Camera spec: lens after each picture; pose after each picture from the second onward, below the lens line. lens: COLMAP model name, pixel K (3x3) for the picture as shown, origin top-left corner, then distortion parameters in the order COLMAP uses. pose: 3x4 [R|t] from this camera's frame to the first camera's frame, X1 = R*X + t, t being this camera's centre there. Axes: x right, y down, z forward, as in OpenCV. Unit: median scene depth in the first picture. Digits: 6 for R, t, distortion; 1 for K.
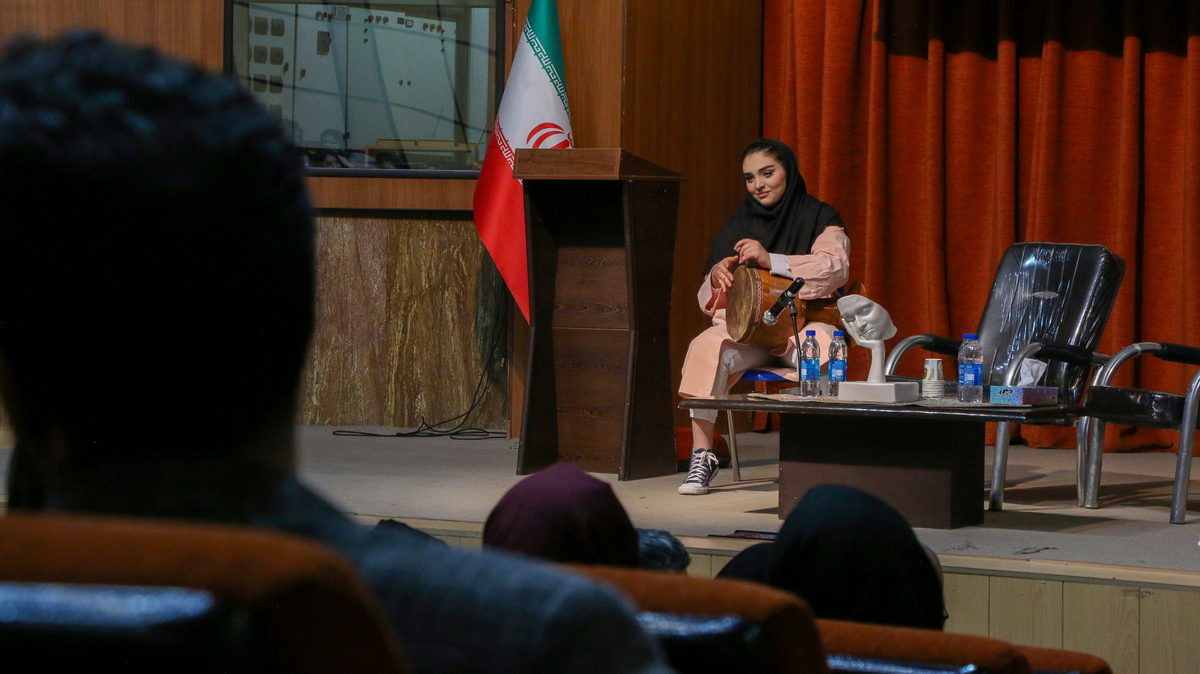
lens RADIAL K [[3243.3, 0, 600.0], [0, 3243.3, 337.0], [0, 0, 1]] dist [0.571157, -0.014148]
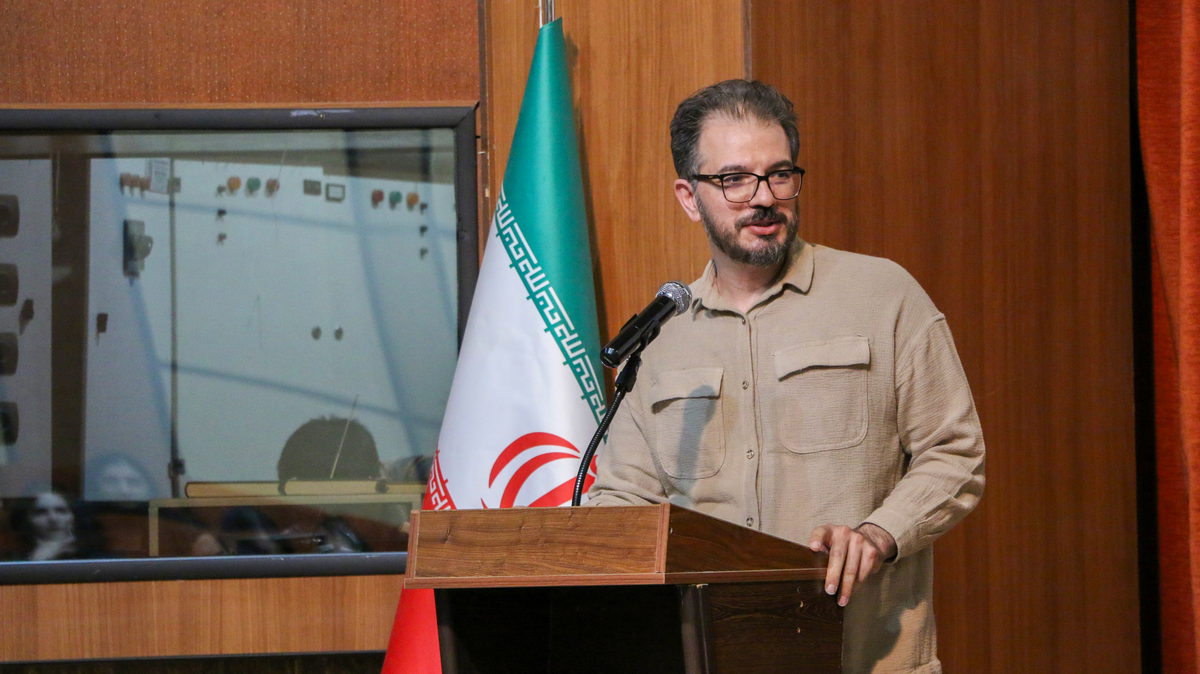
lens RADIAL K [[6931.6, 0, 600.0], [0, 6931.6, 337.0], [0, 0, 1]] dist [1.849570, 10.464856]
pose [[0.996454, -0.034360, -0.076803, 0.051423], [0.028866, 0.997020, -0.071536, -0.015407], [0.079032, 0.069065, 0.994477, 0.142190]]
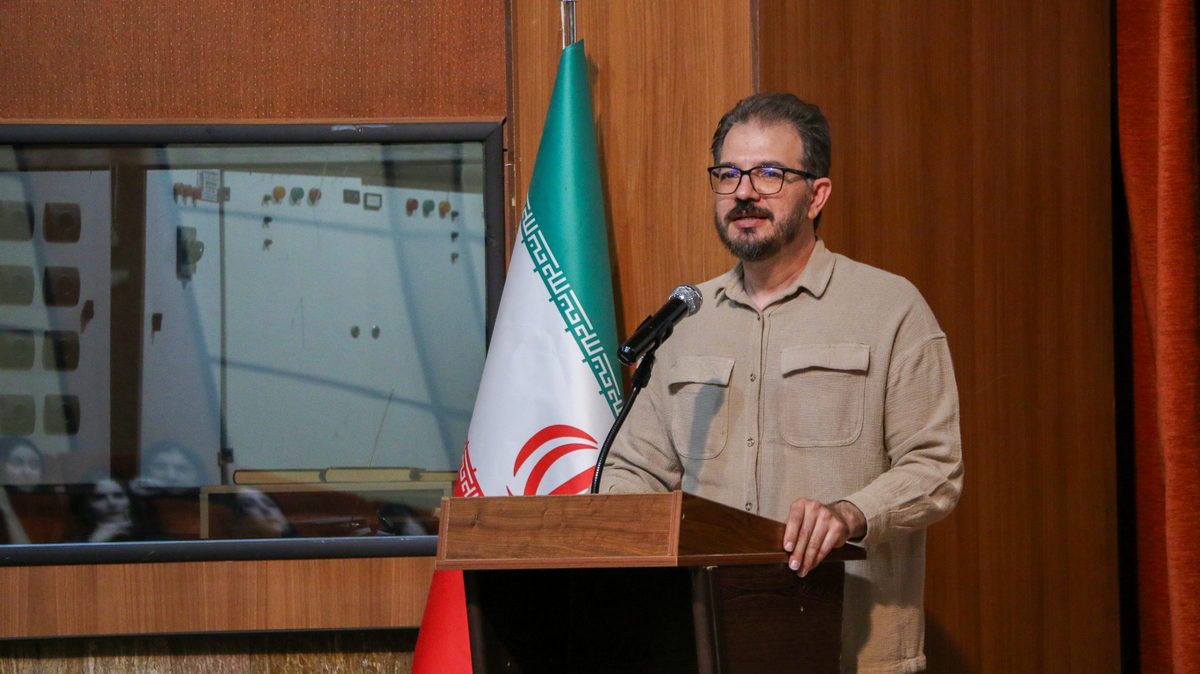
lens RADIAL K [[6403.1, 0, 600.0], [0, 6403.1, 337.0], [0, 0, 1]] dist [1.809375, -2.553520]
pose [[0.996263, -0.032857, -0.079880, 0.051328], [0.027166, 0.997084, -0.071319, -0.015855], [0.081990, 0.068882, 0.994250, 0.146708]]
